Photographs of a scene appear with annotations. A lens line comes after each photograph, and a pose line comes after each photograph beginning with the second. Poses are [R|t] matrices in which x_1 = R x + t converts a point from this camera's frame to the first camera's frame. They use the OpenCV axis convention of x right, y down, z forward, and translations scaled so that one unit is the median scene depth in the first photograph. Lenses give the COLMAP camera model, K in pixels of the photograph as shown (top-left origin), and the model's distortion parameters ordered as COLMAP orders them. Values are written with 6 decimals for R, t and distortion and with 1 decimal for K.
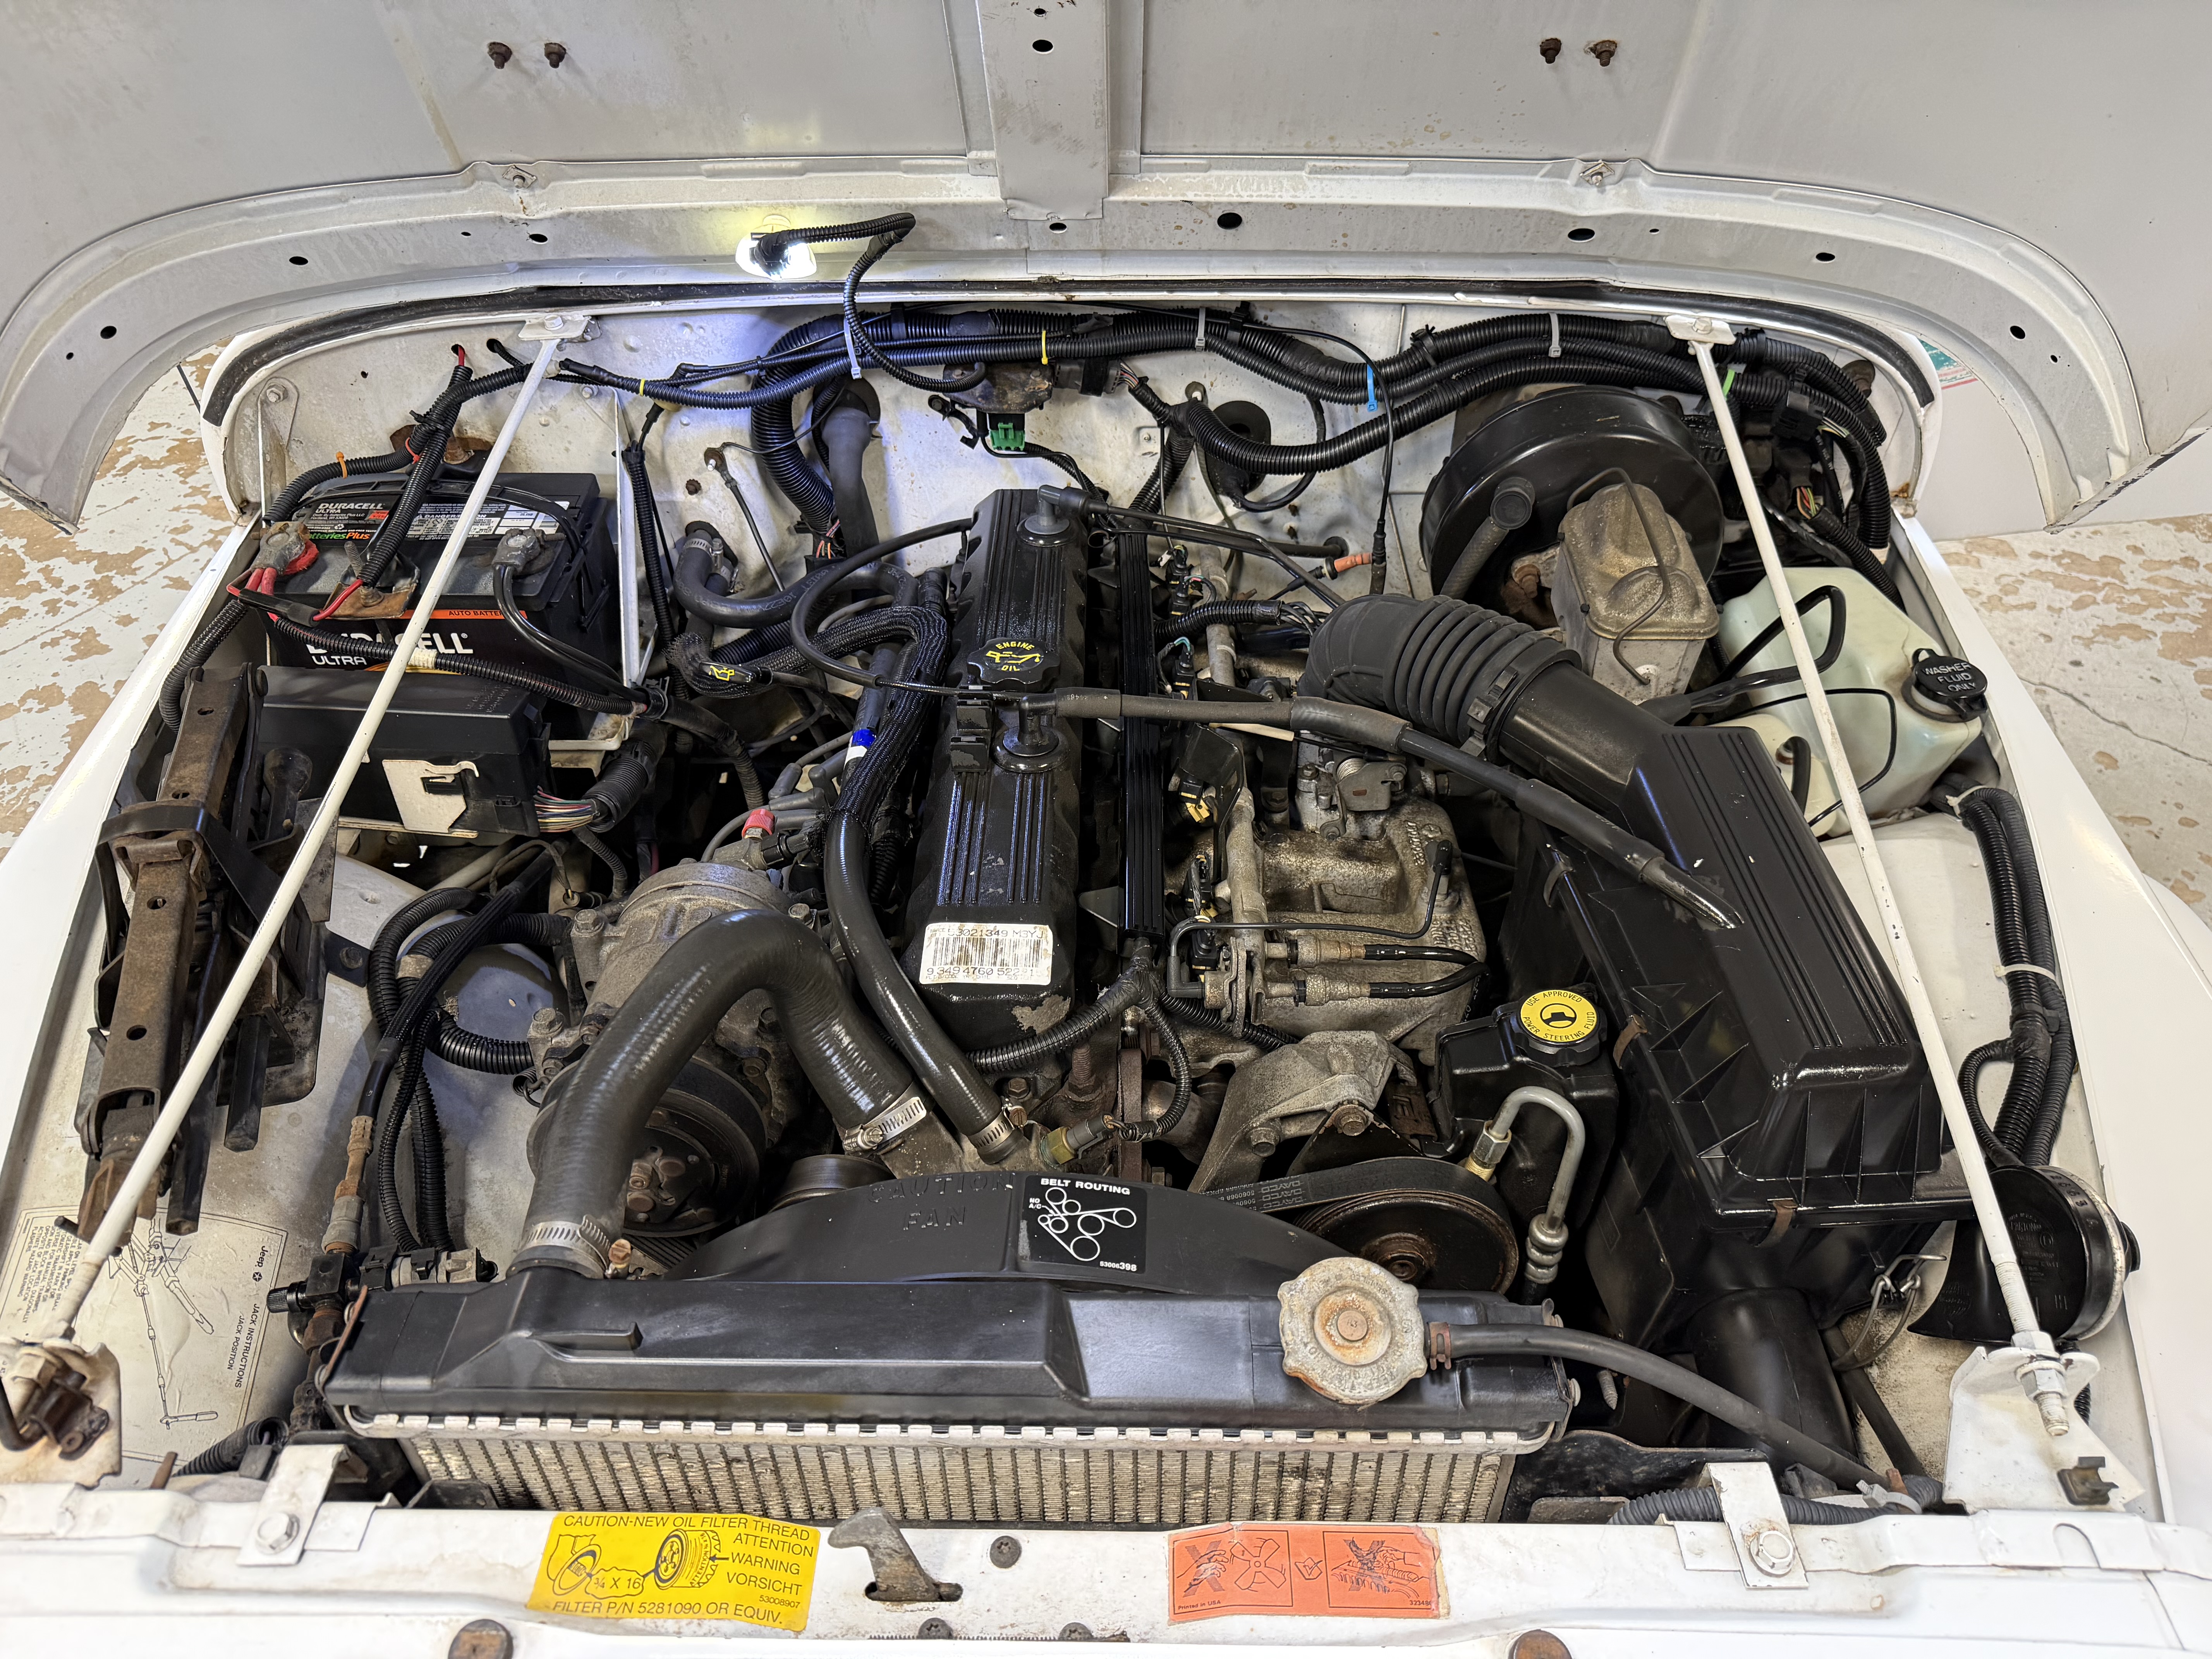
lens RADIAL K [[1555.5, 0, 1106.0], [0, 1555.5, 829.5], [0, 0, 1]] dist [0.036013, -0.049520]
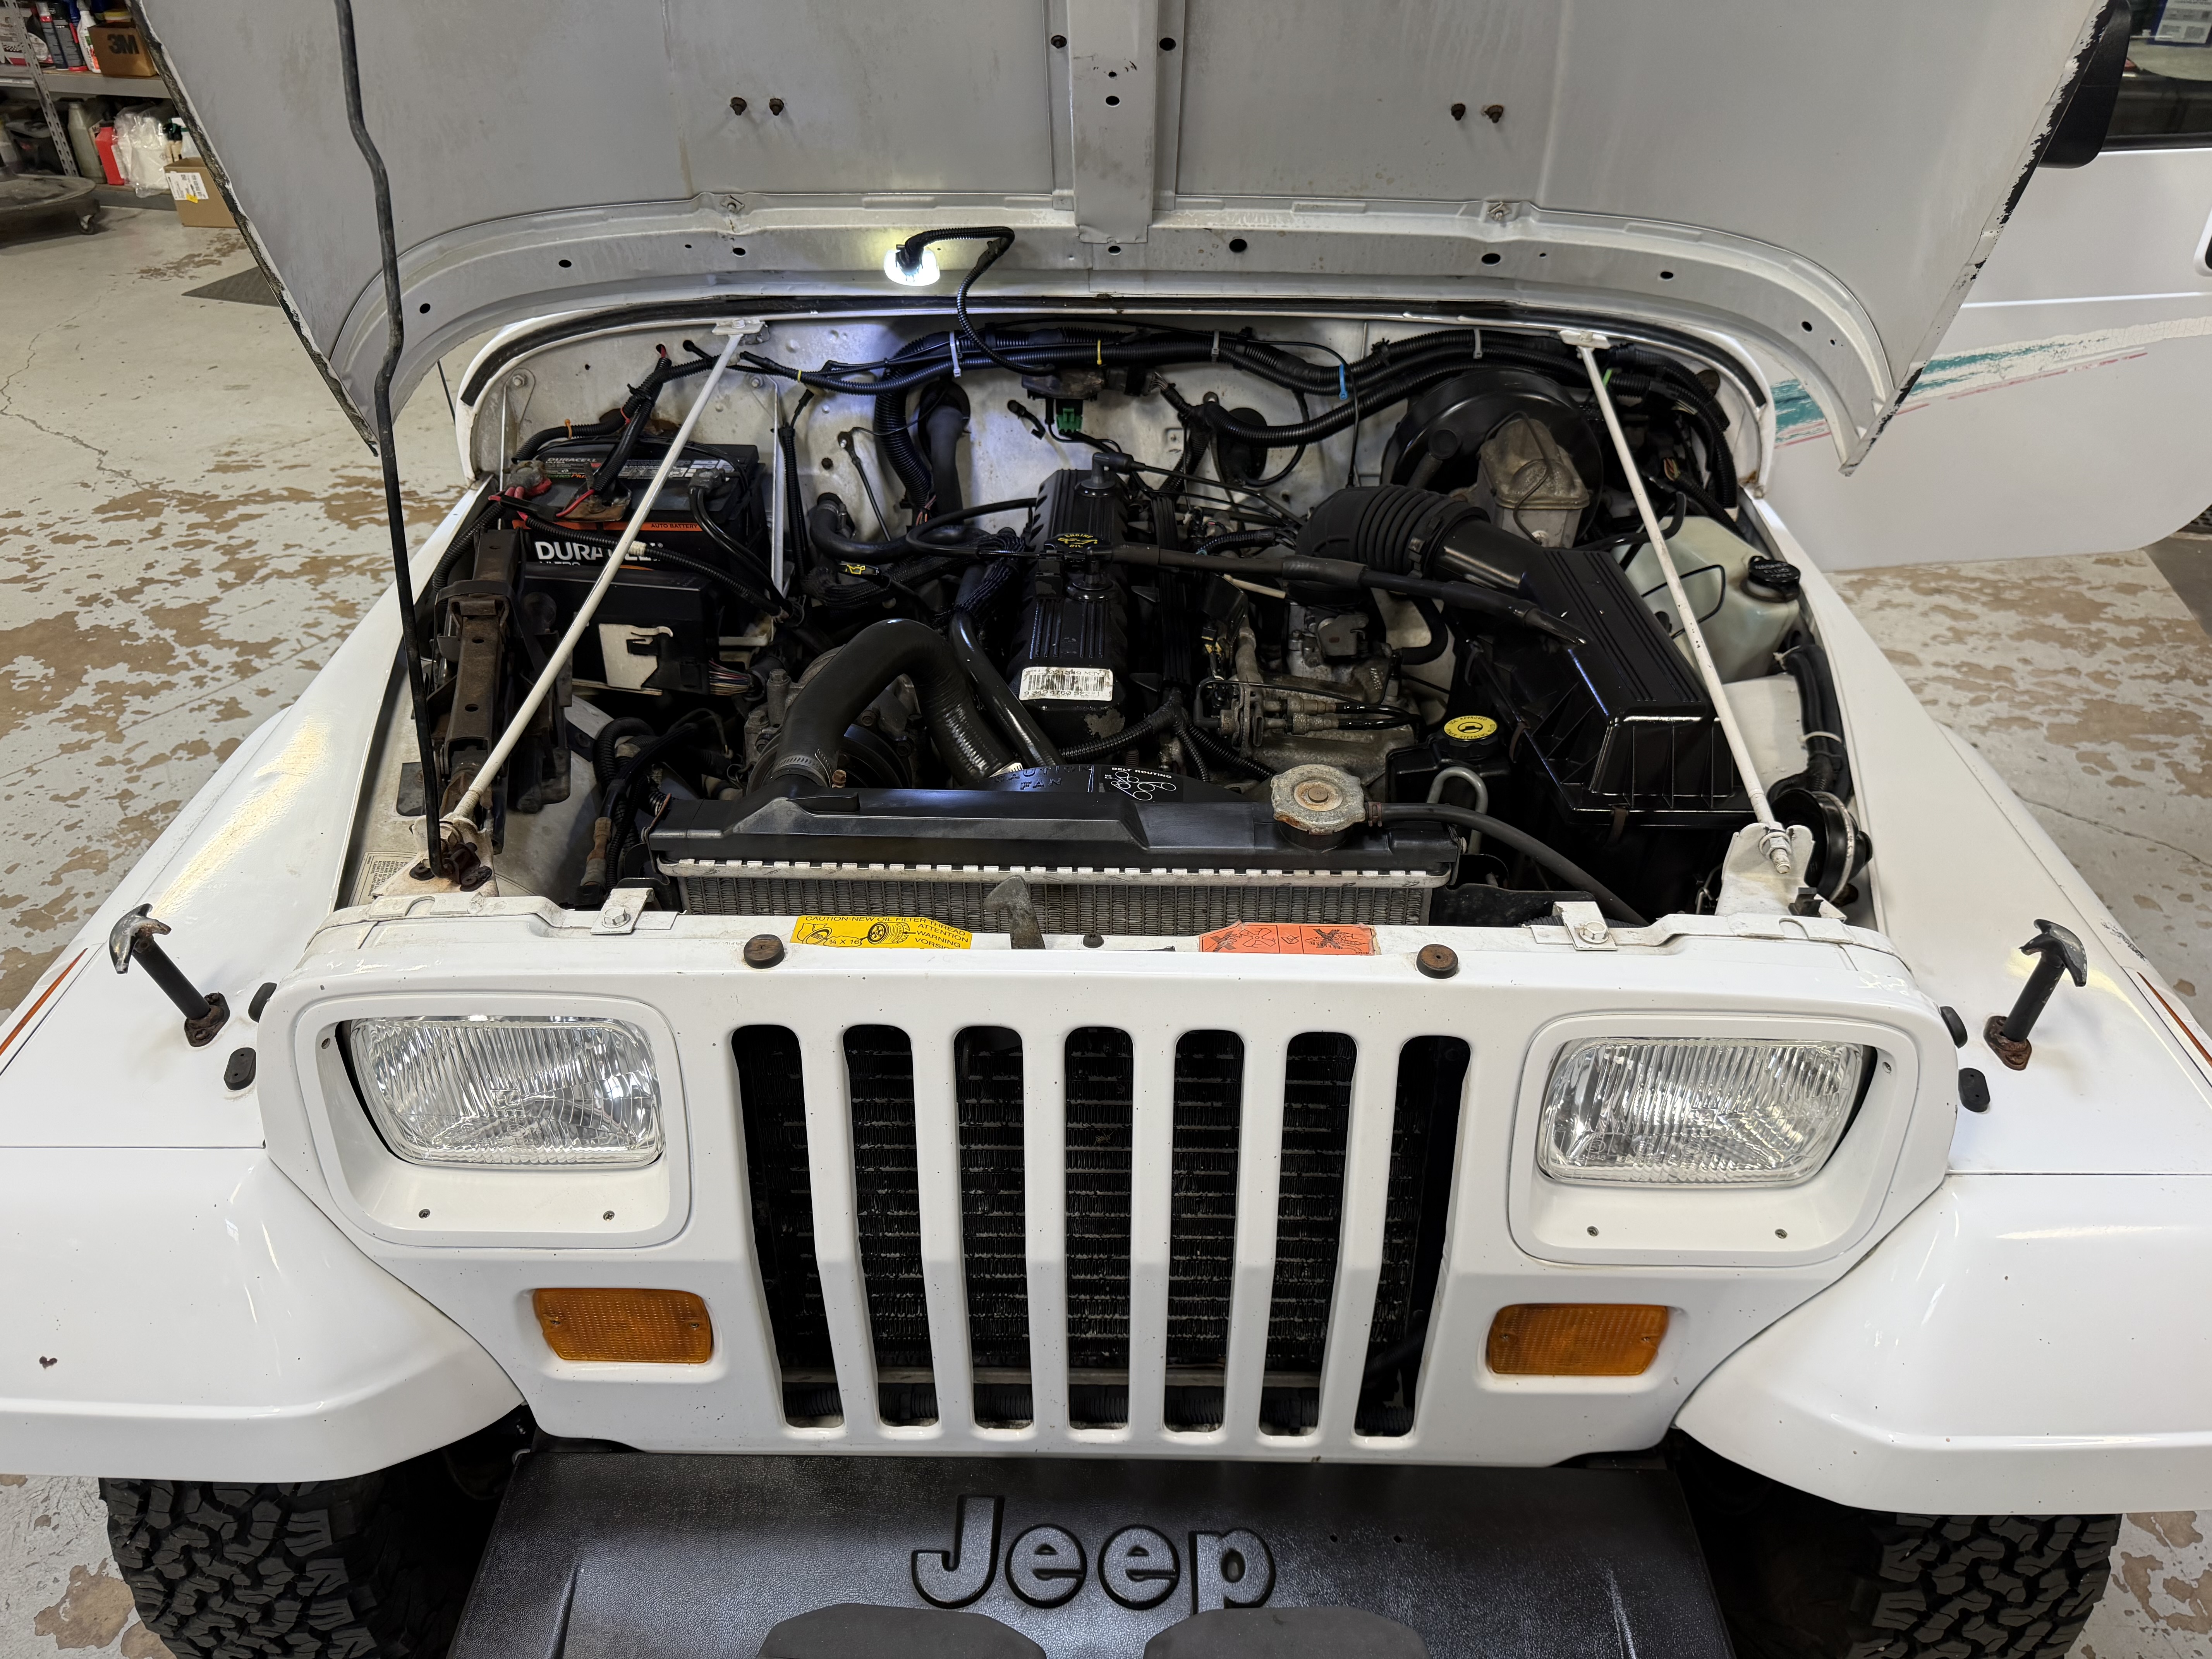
lens RADIAL K [[1557.2, 0, 1110.6], [0, 1557.2, 835.6], [0, 0, 1]] dist [0.089261, -0.155738]
pose [[0.999900, 0.013959, 0.002462, -0.028065], [-0.013417, 0.988125, -0.153067, 0.316659], [-0.004569, 0.153019, 0.988213, -0.278243]]
